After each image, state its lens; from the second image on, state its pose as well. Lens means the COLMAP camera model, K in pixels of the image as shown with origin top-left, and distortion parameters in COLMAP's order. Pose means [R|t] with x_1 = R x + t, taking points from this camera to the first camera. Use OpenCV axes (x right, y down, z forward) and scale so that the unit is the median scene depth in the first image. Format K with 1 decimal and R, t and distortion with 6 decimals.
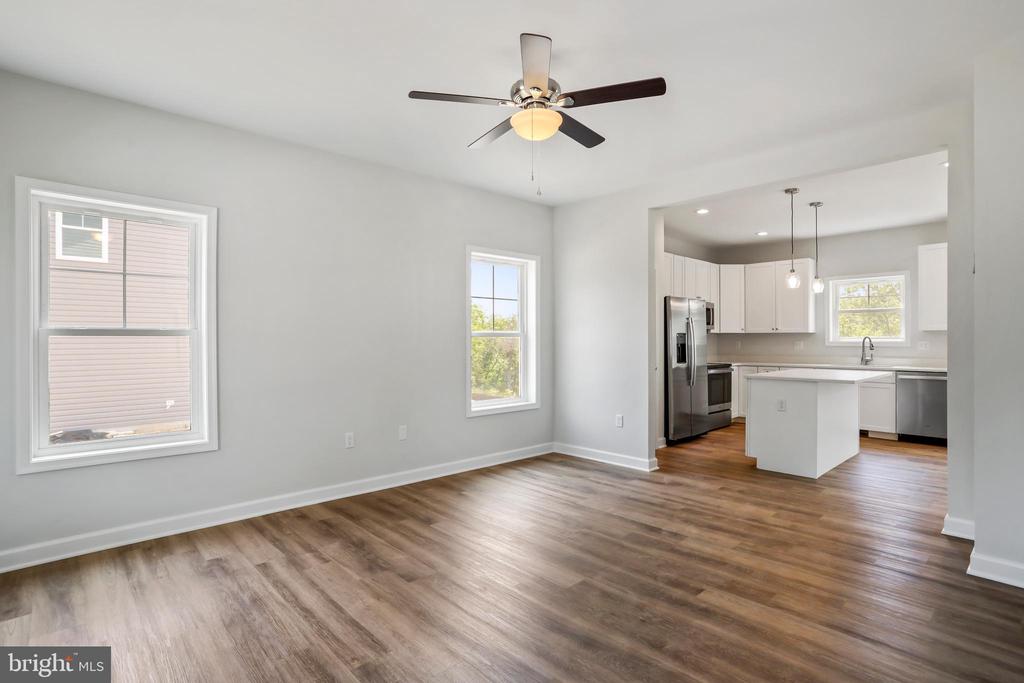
lens RADIAL K [[513.4, 0, 512.0], [0, 513.4, 341.5], [0, 0, 1]] dist [-0.021061, 0.000009]
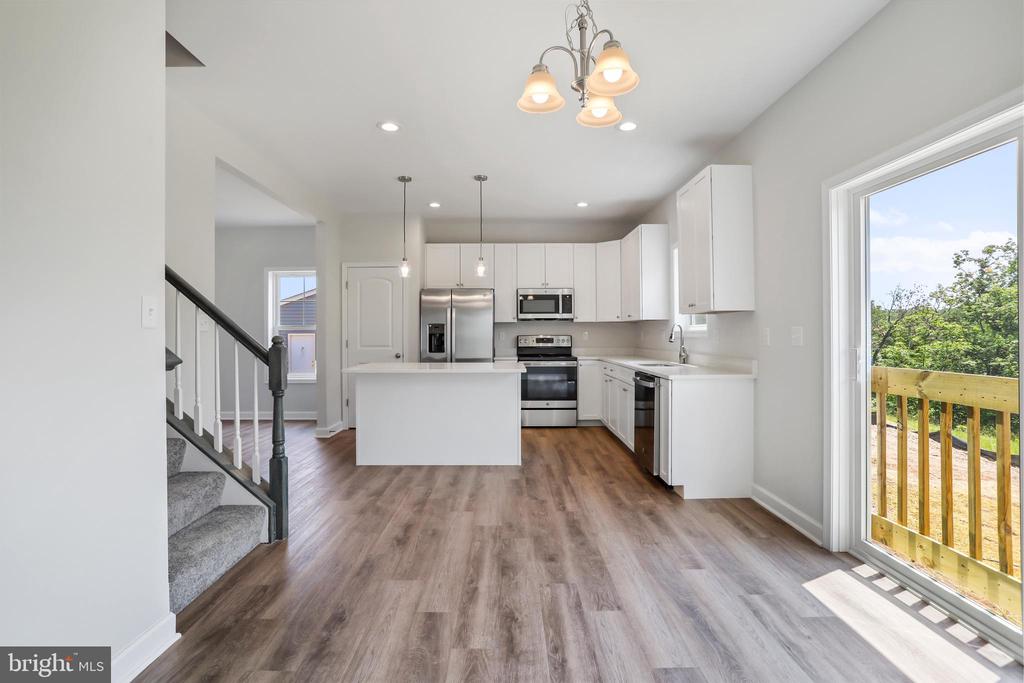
lens RADIAL K [[494.4, 0, 516.2], [0, 494.4, 332.2], [0, 0, 1]] dist [-0.063814, 0.032208]
pose [[0.738849, -0.000897, -0.673871, 1.564520], [0.003662, 0.999990, 0.002685, -0.002797], [0.673862, -0.004452, 0.738844, 0.509424]]
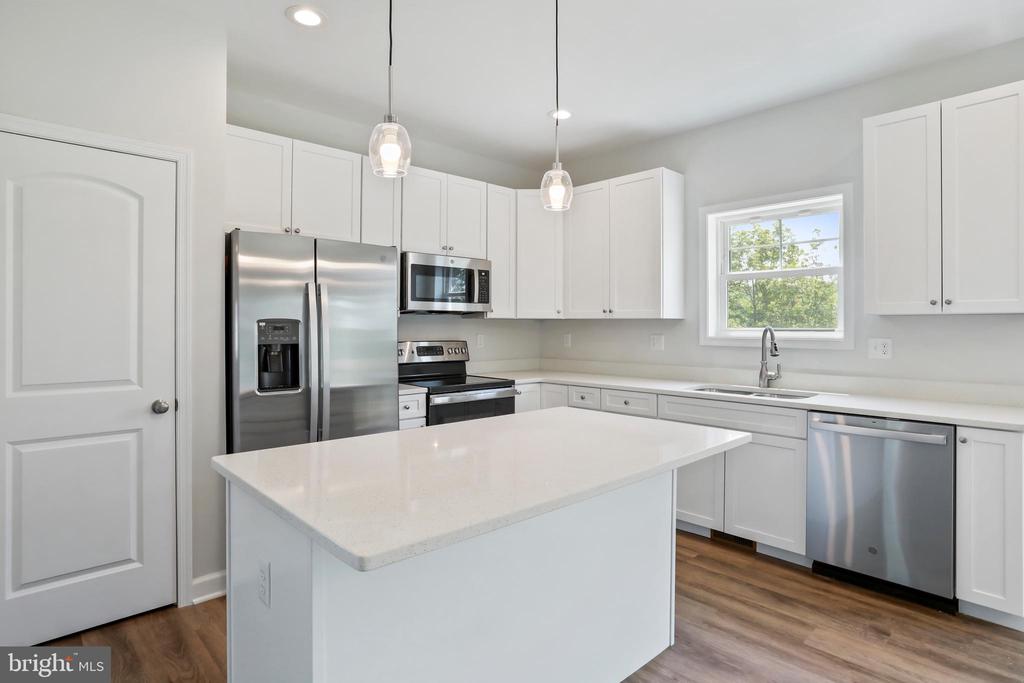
lens RADIAL K [[566.0, 0, 516.3], [0, 566.0, 324.8], [0, 0, 1]] dist [0.000336, 0.000369]
pose [[0.999928, 0.003073, -0.011578, 0.740435], [-0.003055, 0.999994, 0.001544, -0.019567], [0.011583, -0.001509, 0.999932, 0.741461]]
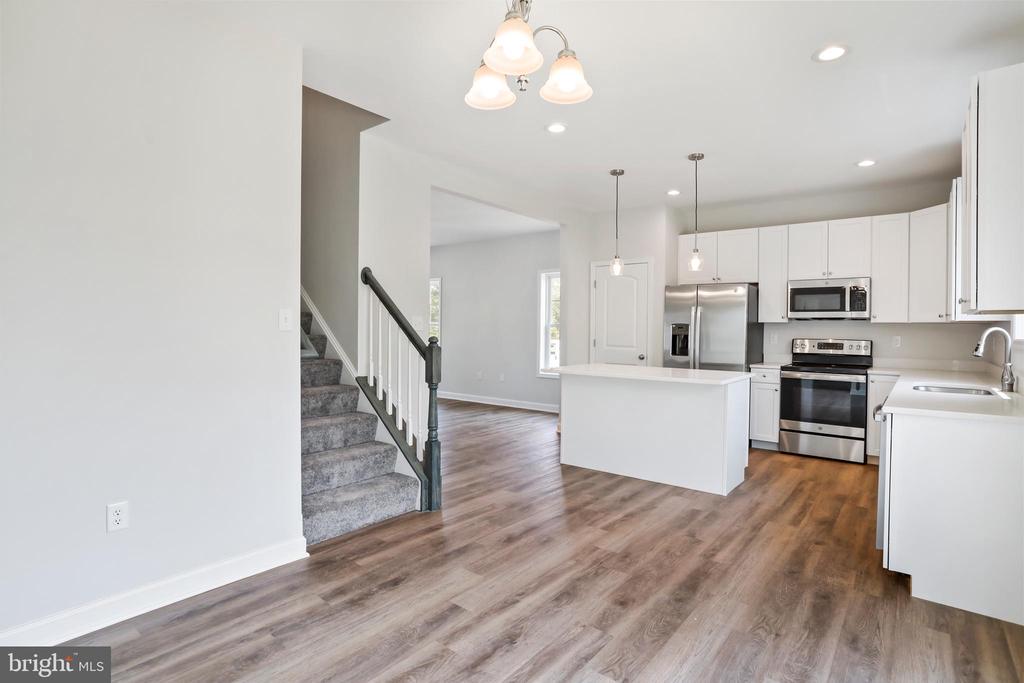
lens RADIAL K [[522.3, 0, 515.3], [0, 522.3, 331.4], [0, 0, 1]] dist [-0.066253, 0.035837]
pose [[0.141691, 0.012366, -0.989834, 1.708633], [-0.008907, 0.999897, 0.011216, -0.015350], [0.989871, 0.007227, 0.141787, 0.783160]]
